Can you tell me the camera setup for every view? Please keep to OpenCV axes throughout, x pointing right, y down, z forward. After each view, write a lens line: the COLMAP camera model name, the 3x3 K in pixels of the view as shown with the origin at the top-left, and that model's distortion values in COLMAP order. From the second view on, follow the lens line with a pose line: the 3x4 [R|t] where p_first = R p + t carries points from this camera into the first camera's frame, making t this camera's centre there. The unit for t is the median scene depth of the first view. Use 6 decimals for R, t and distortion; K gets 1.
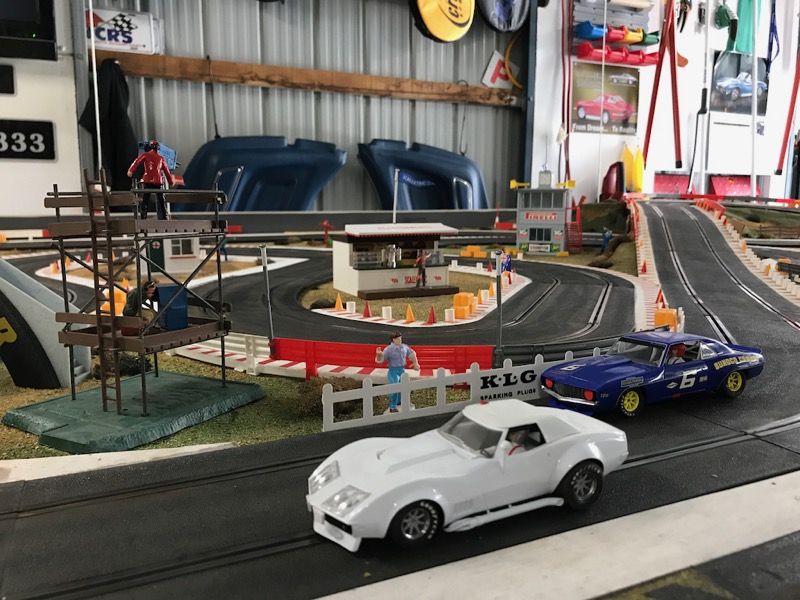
lens RADIAL K [[673.0, 0, 397.3], [0, 673.0, 293.8], [0, 0, 1]] dist [0.019248, -0.034640]
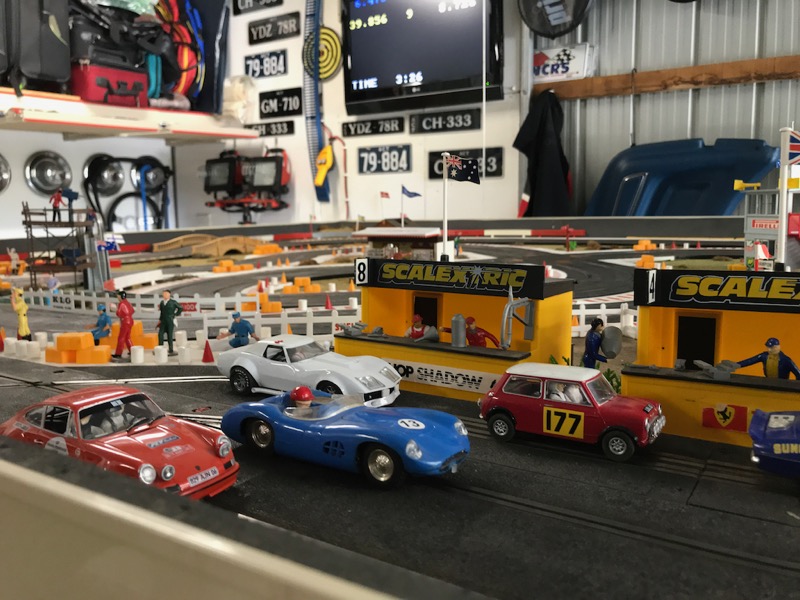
lens RADIAL K [[673.0, 0, 398.1], [0, 673.0, 293.4], [0, 0, 1]] dist [0.019248, -0.034640]
pose [[0.513525, 0.100697, -0.852145, 0.488019], [-0.105384, 0.992973, 0.053832, -0.022913], [0.851578, 0.062159, 0.520529, 0.164185]]
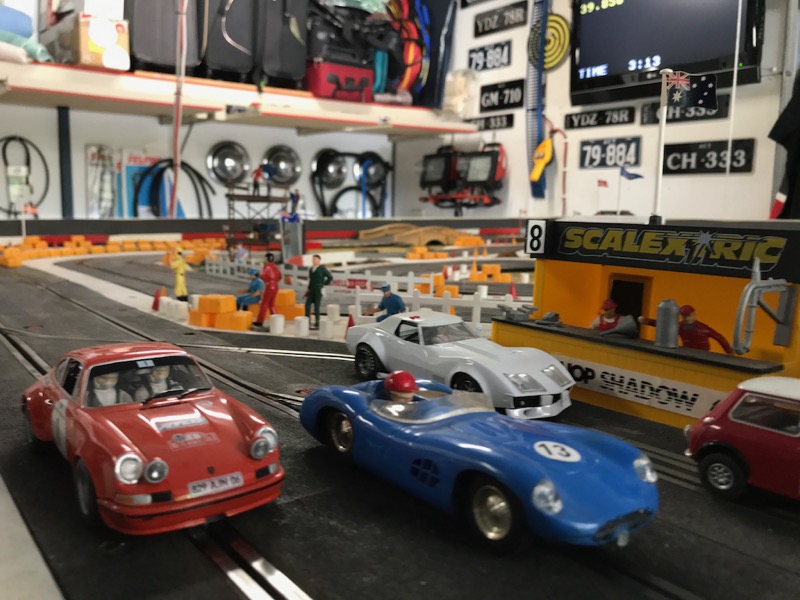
lens RADIAL K [[673.0, 0, 389.5], [0, 673.0, 296.2], [0, 0, 1]] dist [0.019248, -0.034640]
pose [[0.203789, 0.126452, -0.970814, 0.448703], [-0.154149, 0.983399, 0.095733, -0.012701], [0.966803, 0.130141, 0.219898, 0.199272]]
